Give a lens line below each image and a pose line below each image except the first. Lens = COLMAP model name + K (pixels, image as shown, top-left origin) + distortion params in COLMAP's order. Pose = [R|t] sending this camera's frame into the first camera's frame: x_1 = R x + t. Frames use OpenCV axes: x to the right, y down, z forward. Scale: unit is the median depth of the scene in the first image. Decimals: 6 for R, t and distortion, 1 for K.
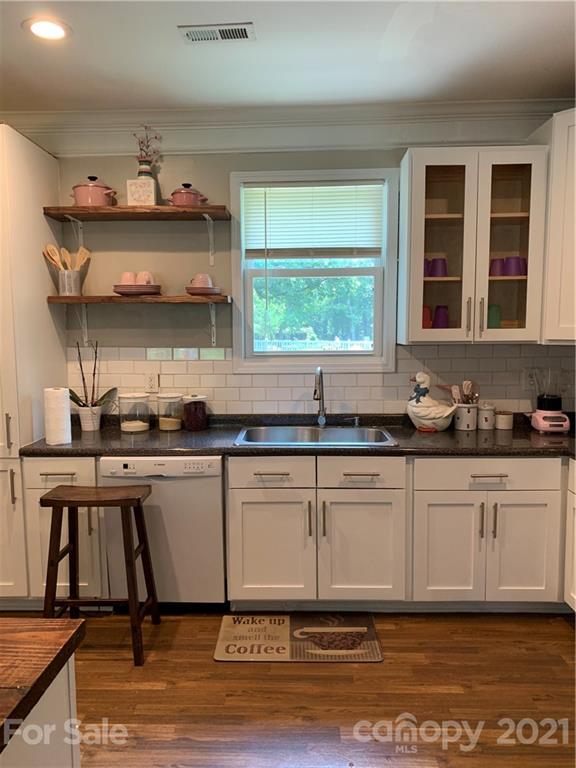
lens RADIAL K [[589.9, 0, 286.1], [0, 589.9, 378.5], [0, 0, 1]] dist [0.022900, -0.014416]
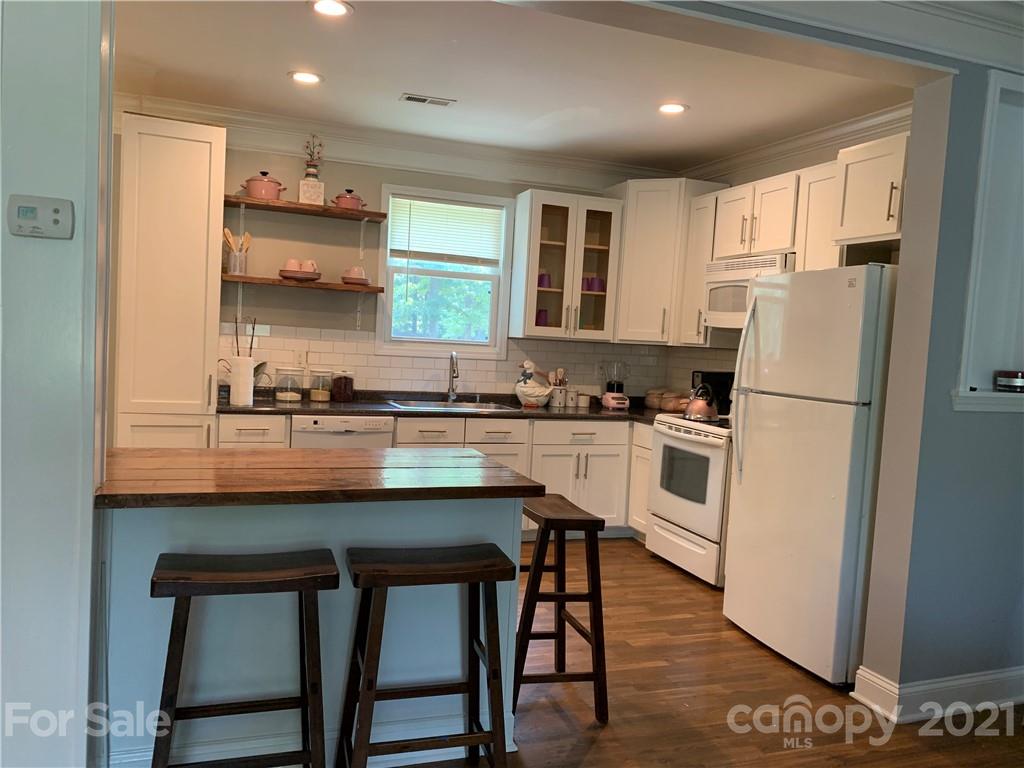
lens RADIAL K [[786.6, 0, 511.5], [0, 786.6, 388.7], [0, 0, 1]] dist [0.022900, -0.014416]
pose [[0.922175, 0.036083, 0.385086, -0.454262], [-0.027706, 0.999244, -0.027281, 0.097236], [-0.385779, 0.014488, 0.922478, -0.550511]]
